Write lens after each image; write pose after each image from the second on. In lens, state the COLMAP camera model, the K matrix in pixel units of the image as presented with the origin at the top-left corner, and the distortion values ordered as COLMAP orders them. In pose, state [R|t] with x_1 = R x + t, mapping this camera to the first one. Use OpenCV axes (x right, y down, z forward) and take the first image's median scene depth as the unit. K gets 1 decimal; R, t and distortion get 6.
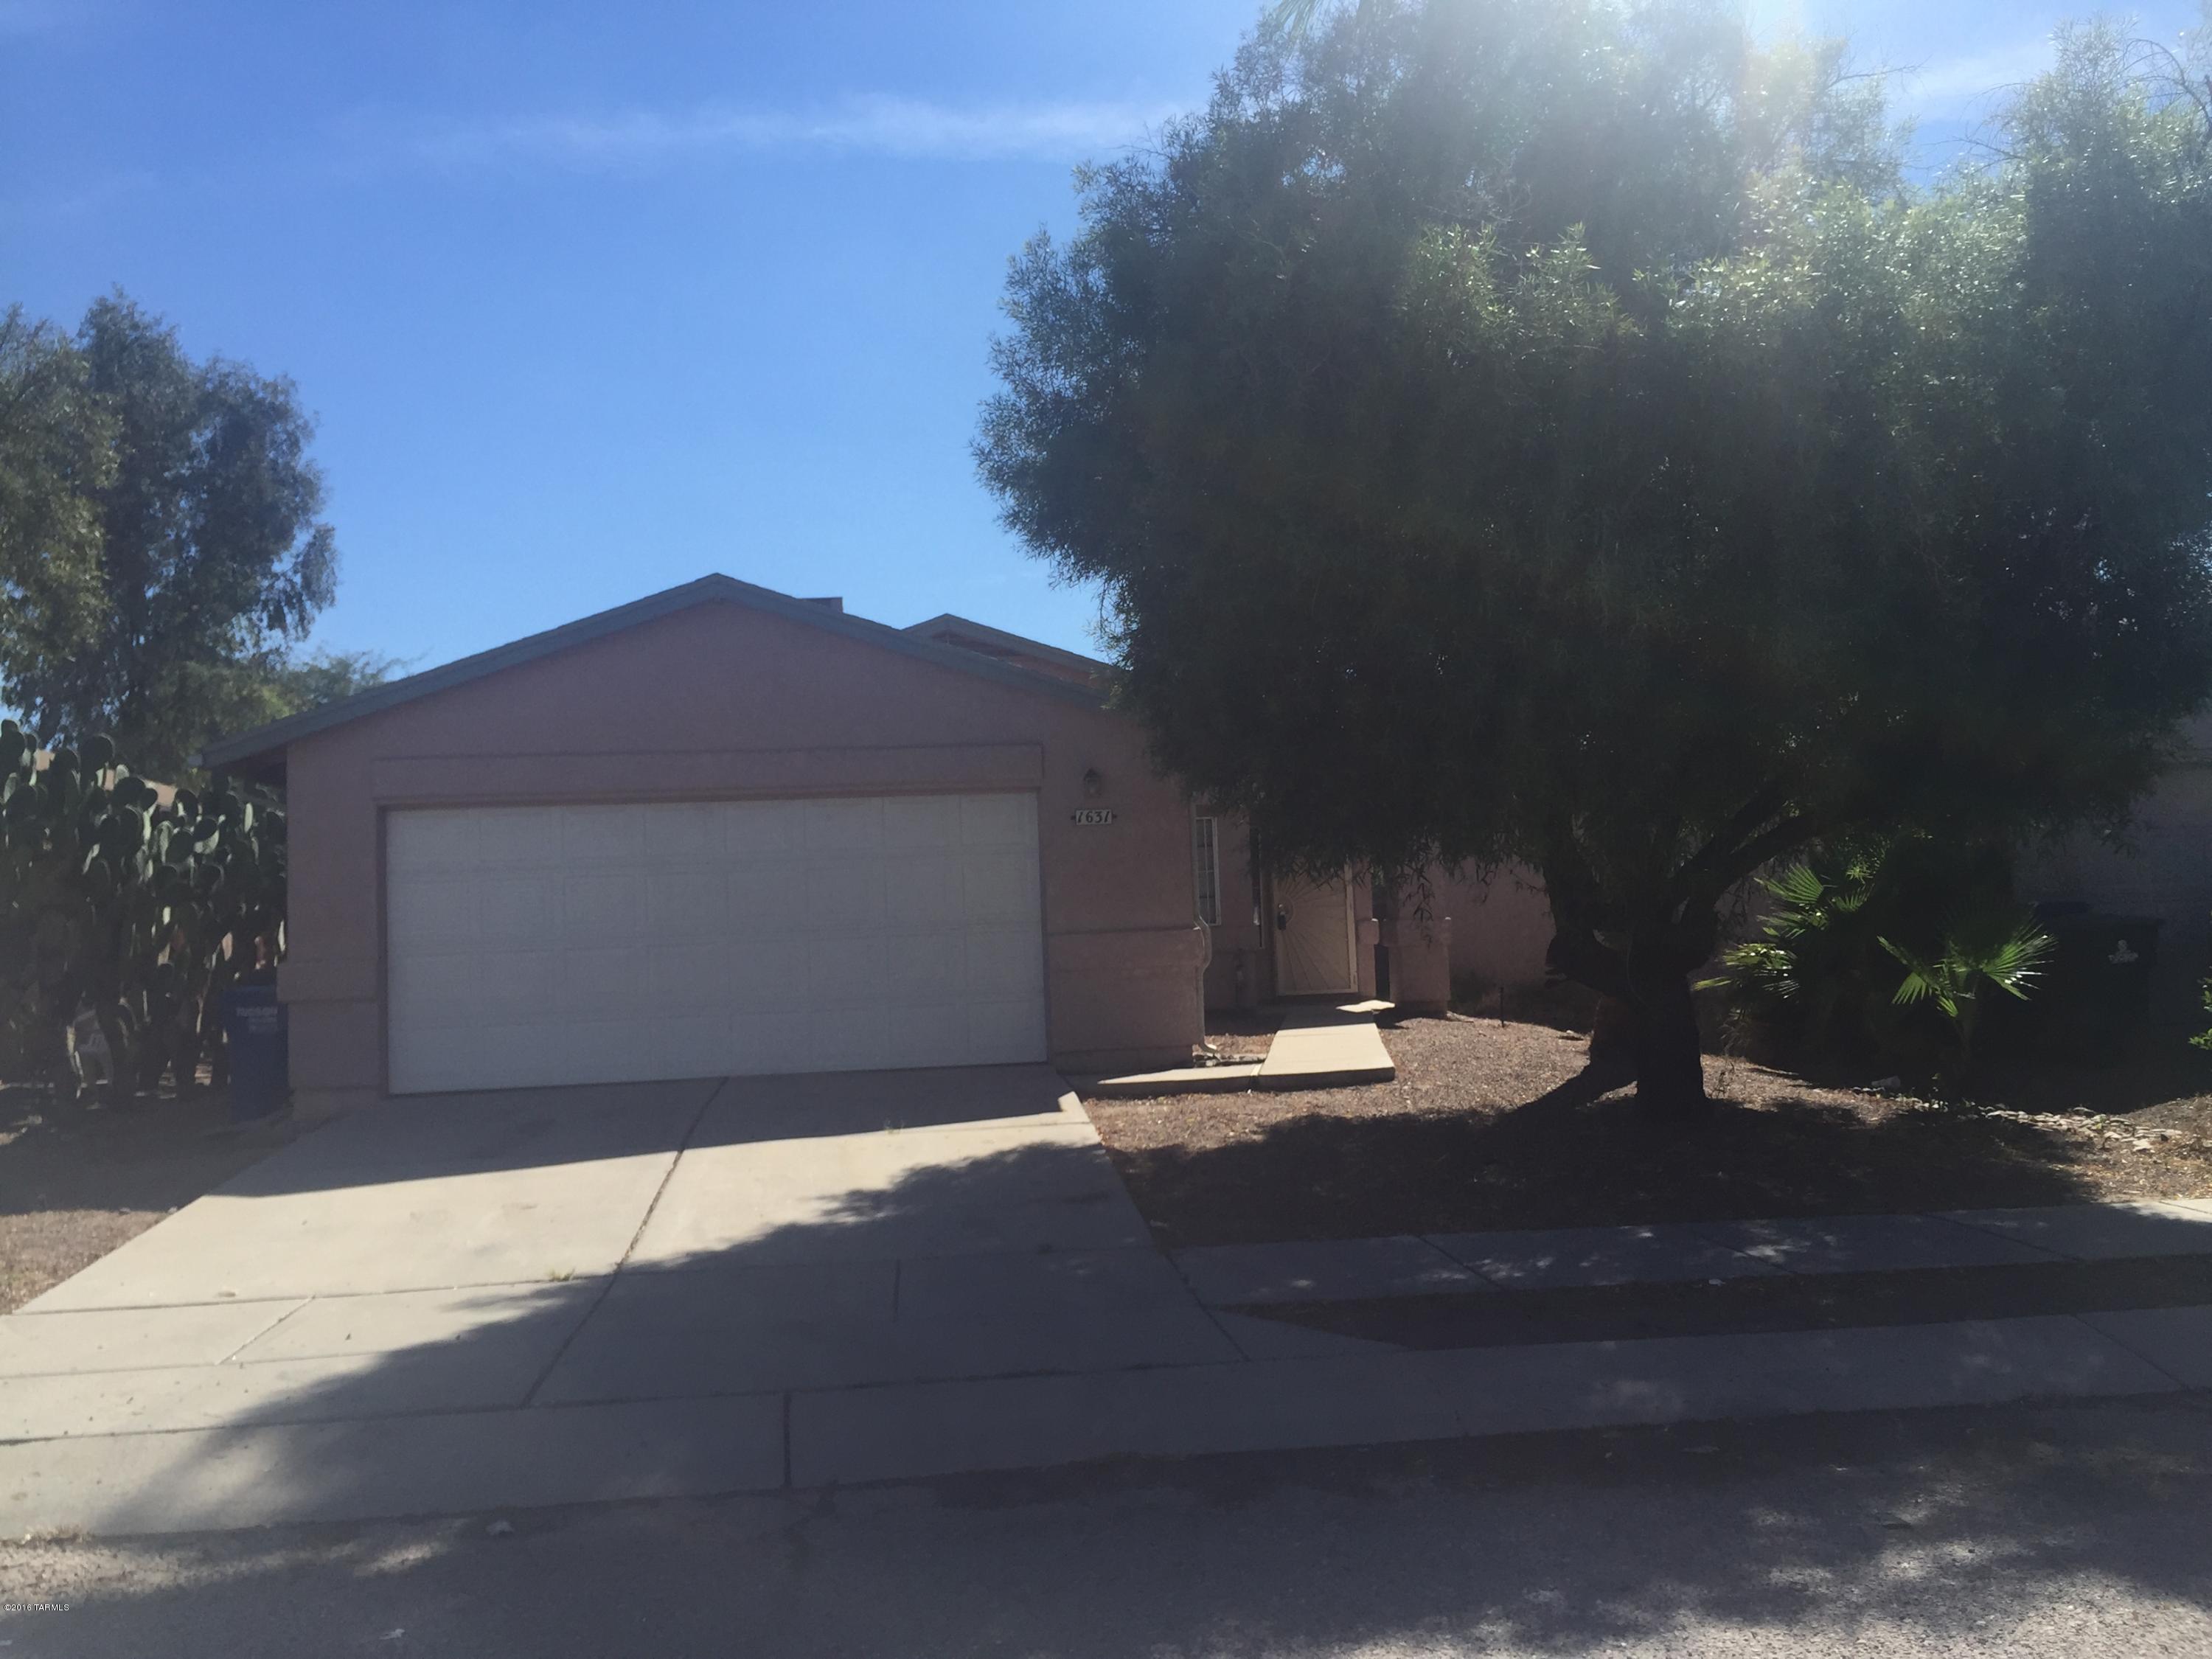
lens RADIAL K [[1864.2, 0, 1103.2], [0, 1864.2, 816.6], [0, 0, 1]] dist [0.060630, -0.071425]
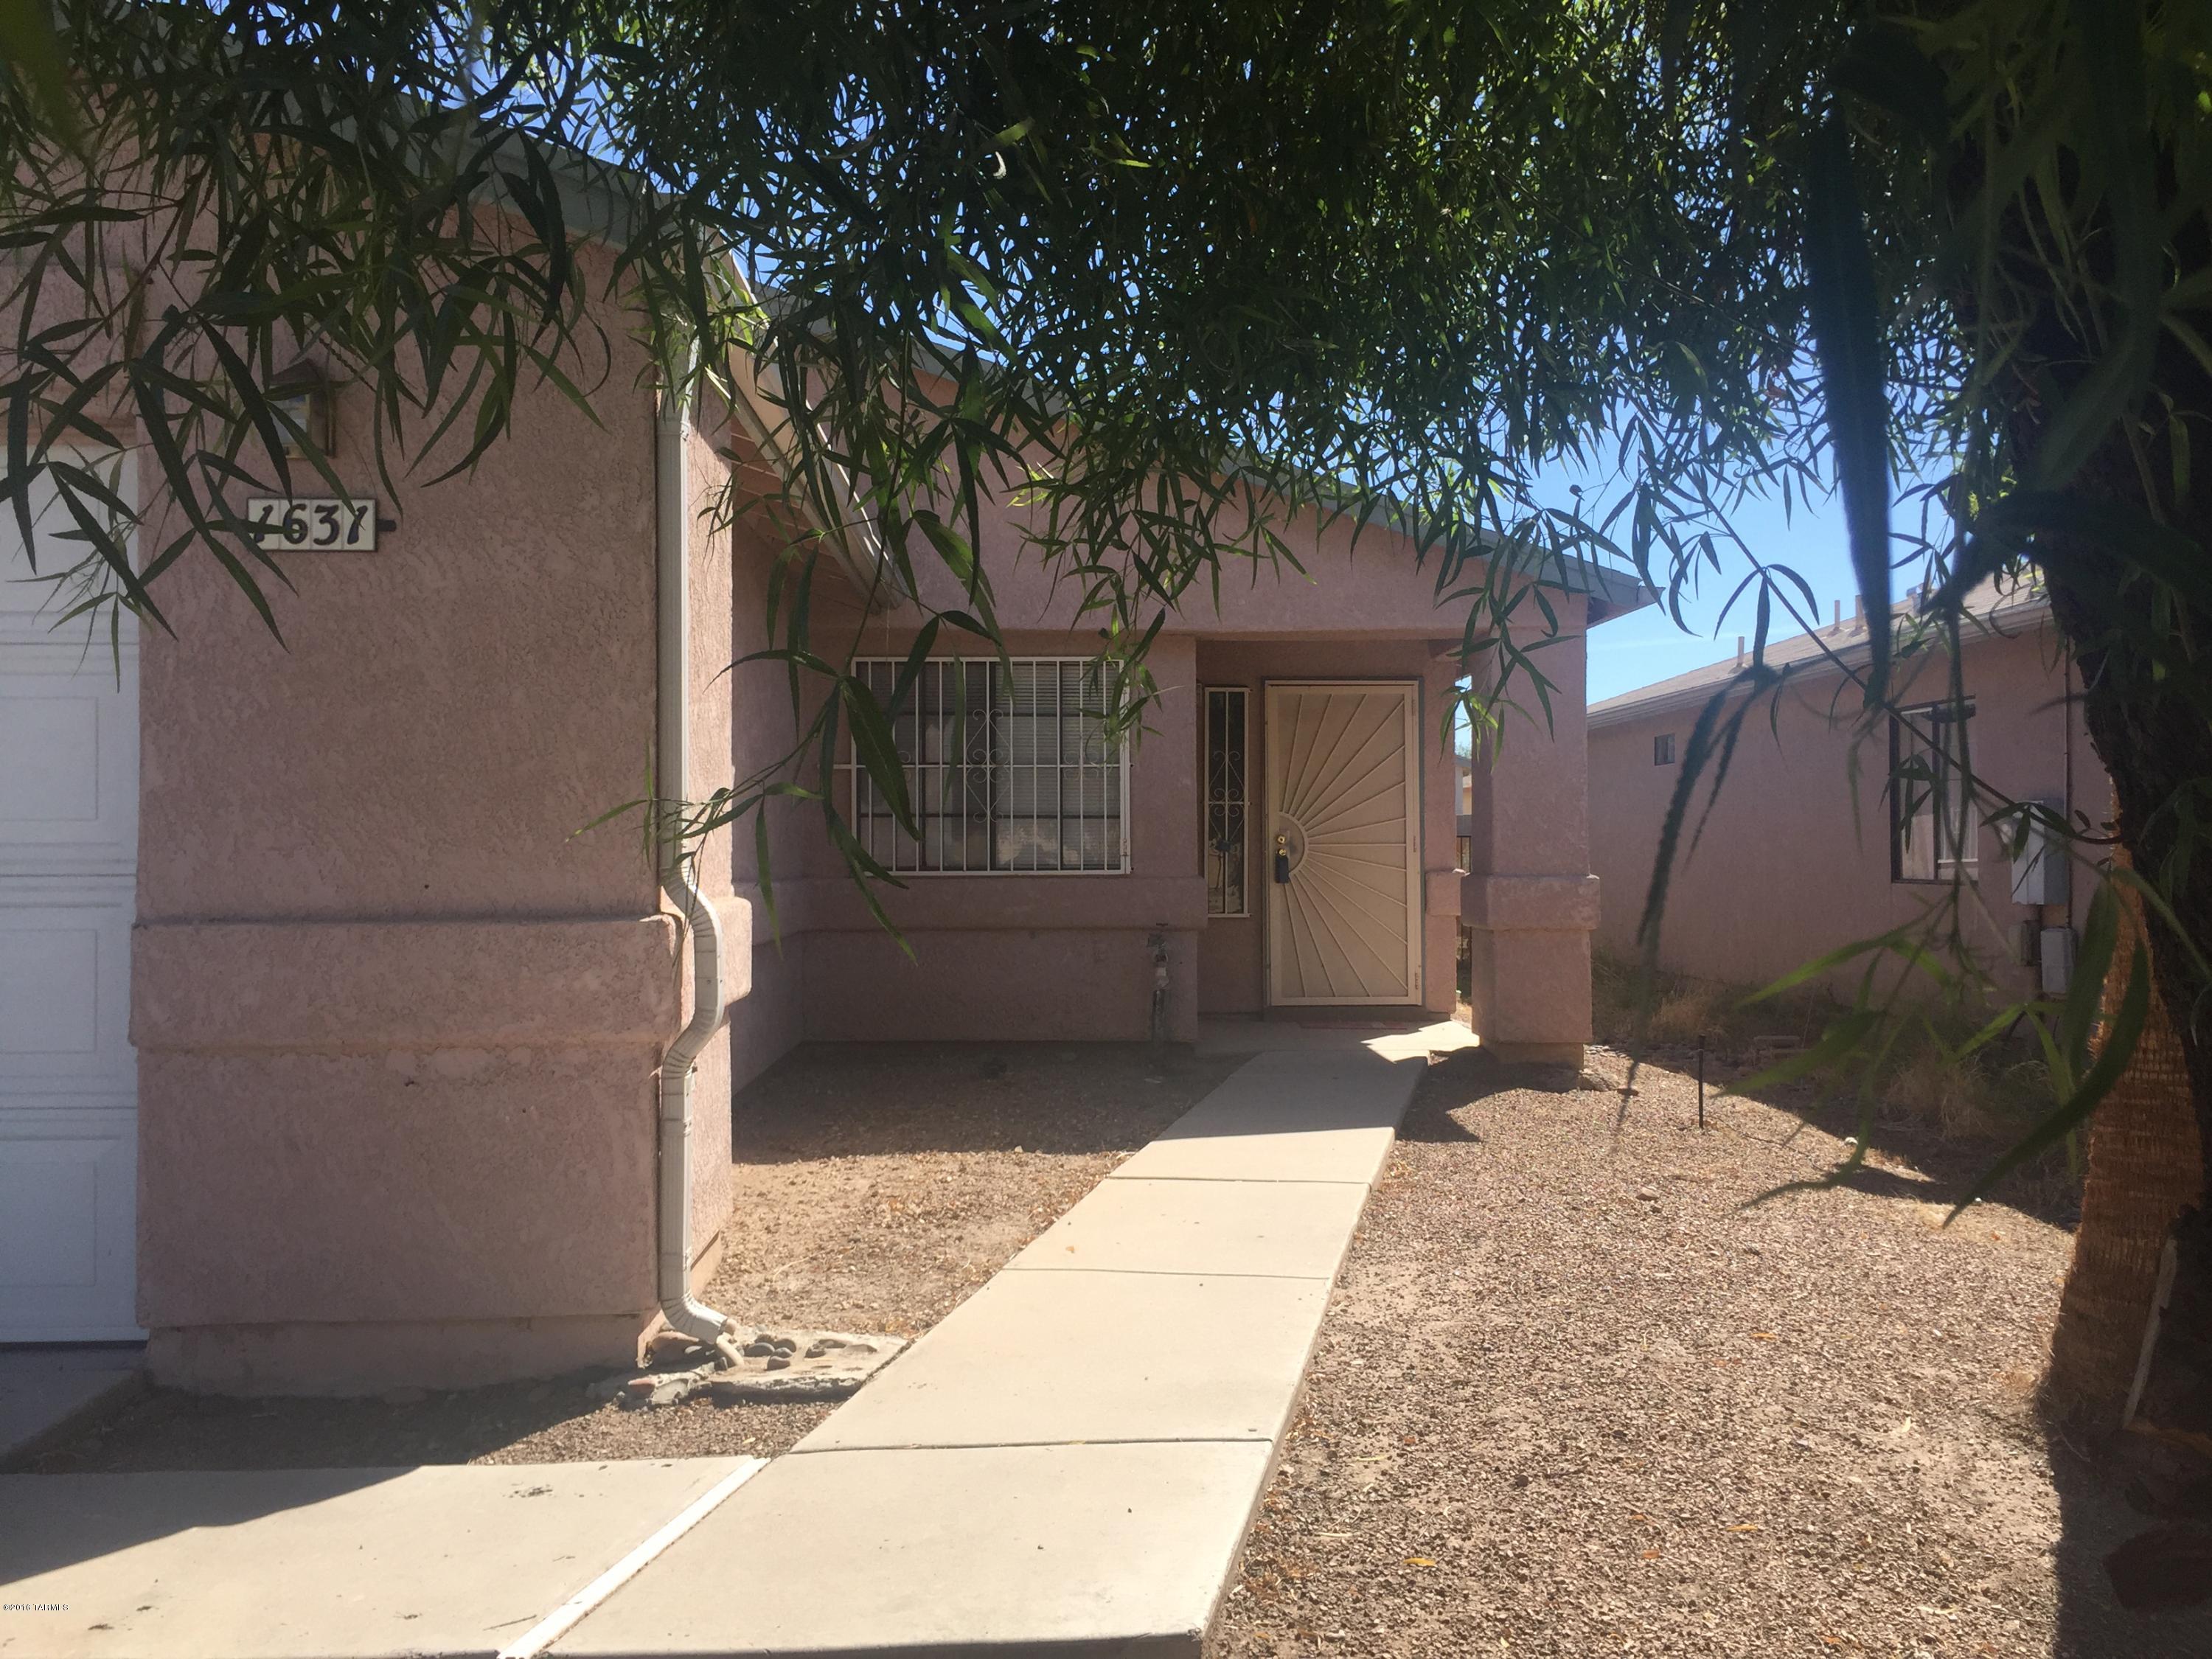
lens RADIAL K [[1859.5, 0, 1112.9], [0, 1859.5, 816.9], [0, 0, 1]] dist [0.062066, -0.107782]
pose [[0.995523, 0.036109, -0.087354, 0.180038], [-0.032098, 0.998384, 0.046893, 0.034427], [0.088906, -0.043879, 0.995073, 0.882470]]
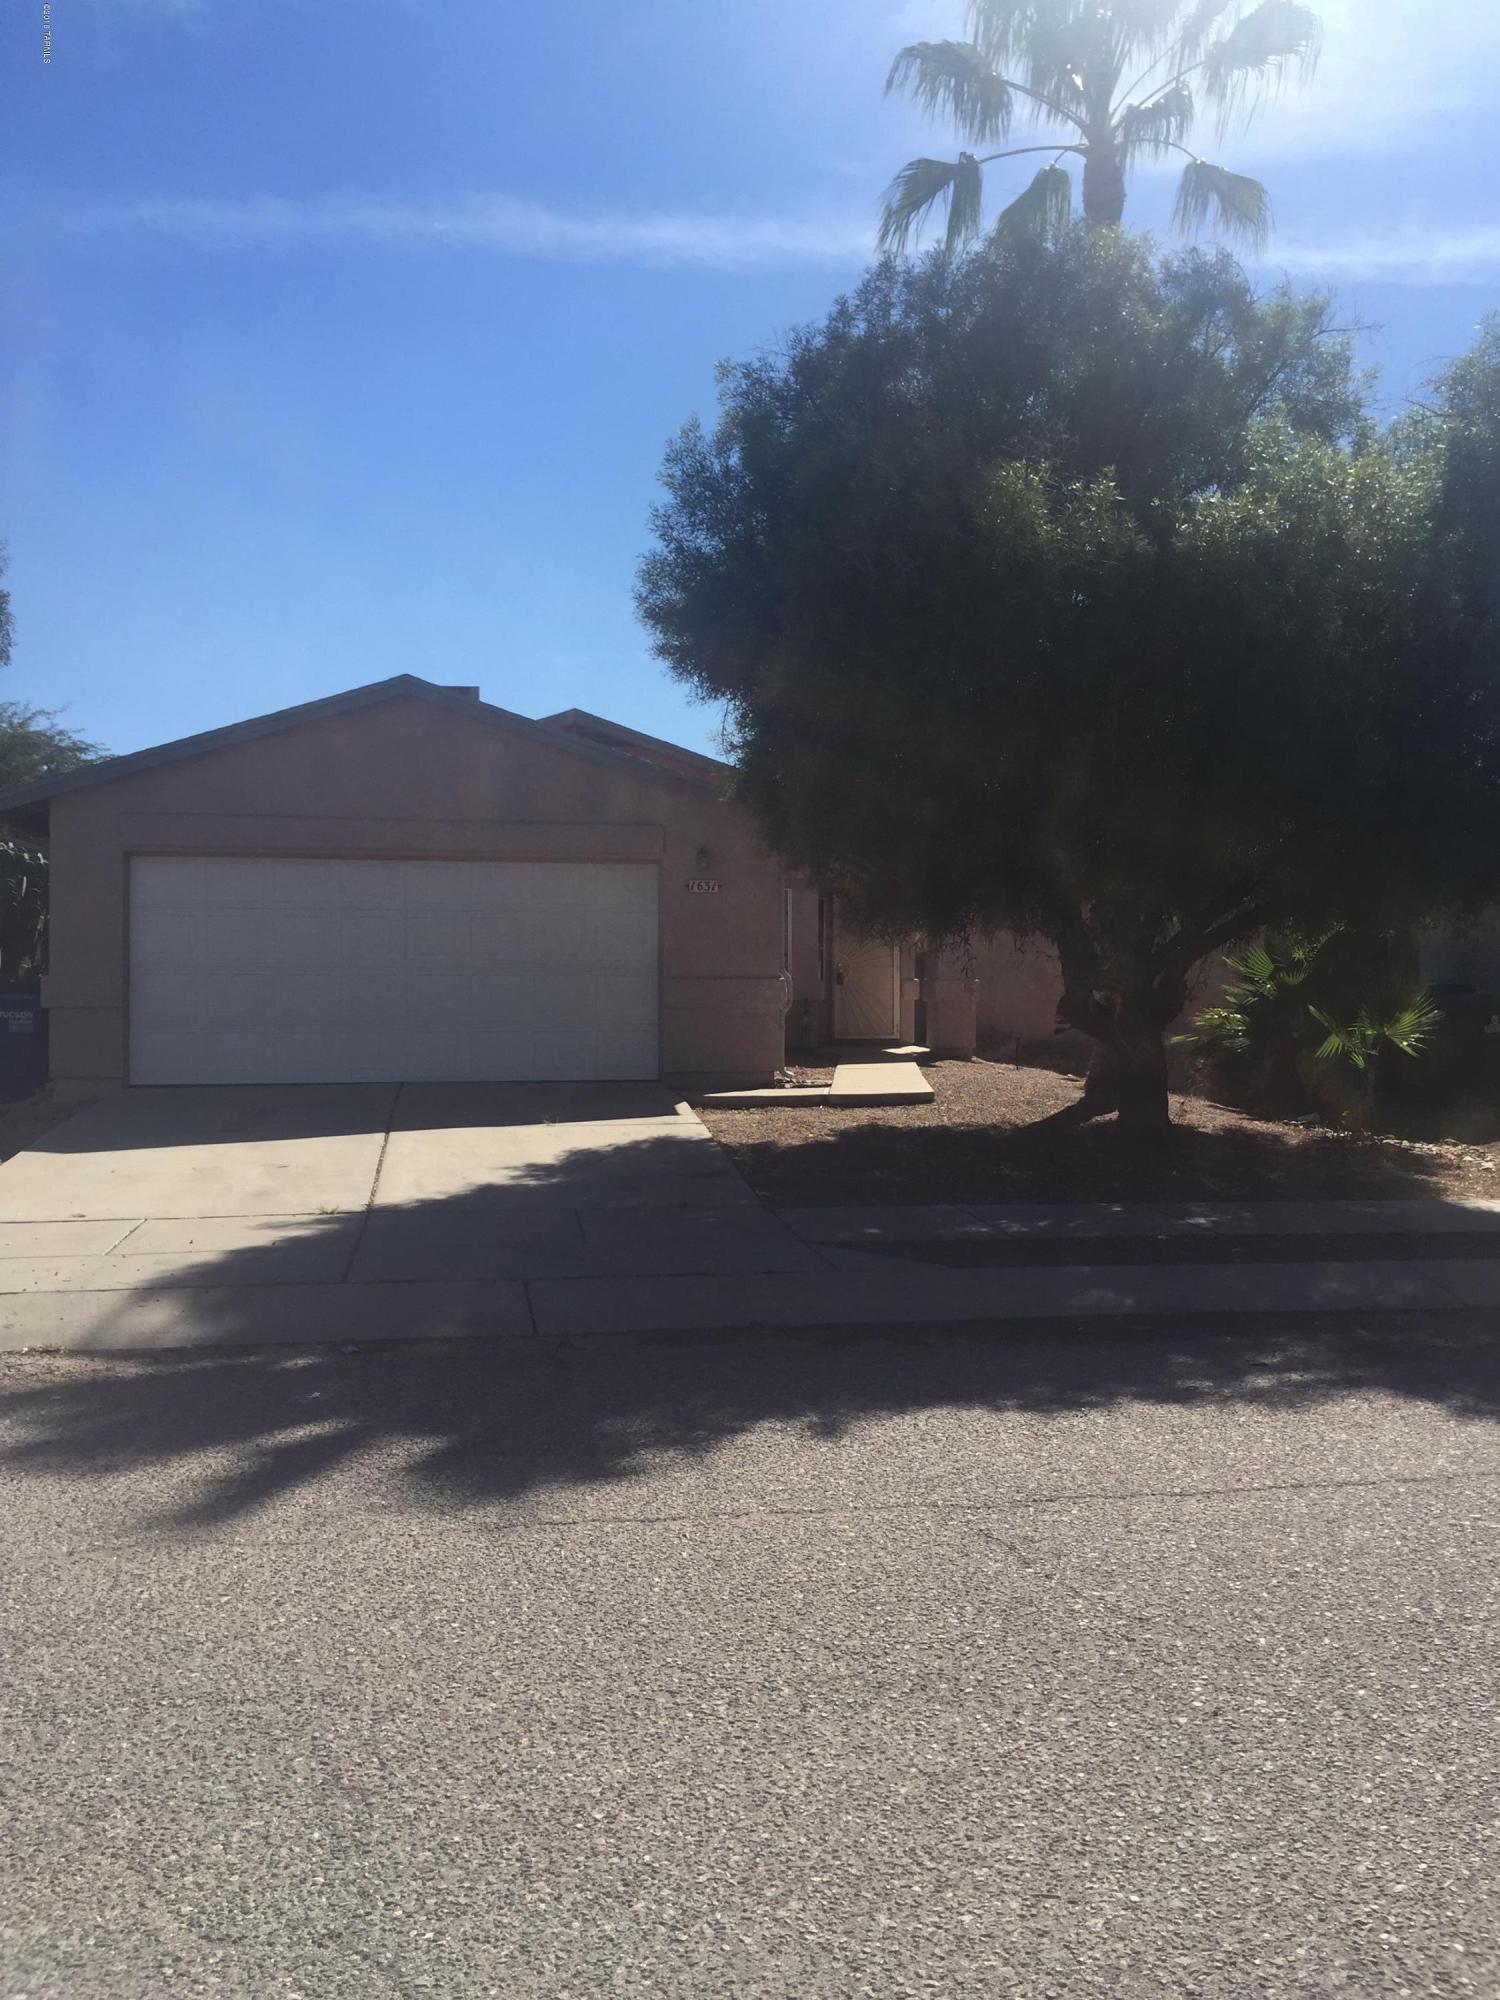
lens RADIAL K [[1685.6, 0, 754.2], [0, 1685.6, 994.6], [0, 0, 1]] dist [0.060630, -0.071425]
pose [[0.997588, 0.039432, 0.057132, -0.040462], [-0.043147, 0.996932, 0.065313, -0.003320], [-0.054382, -0.067621, 0.996228, -0.158761]]
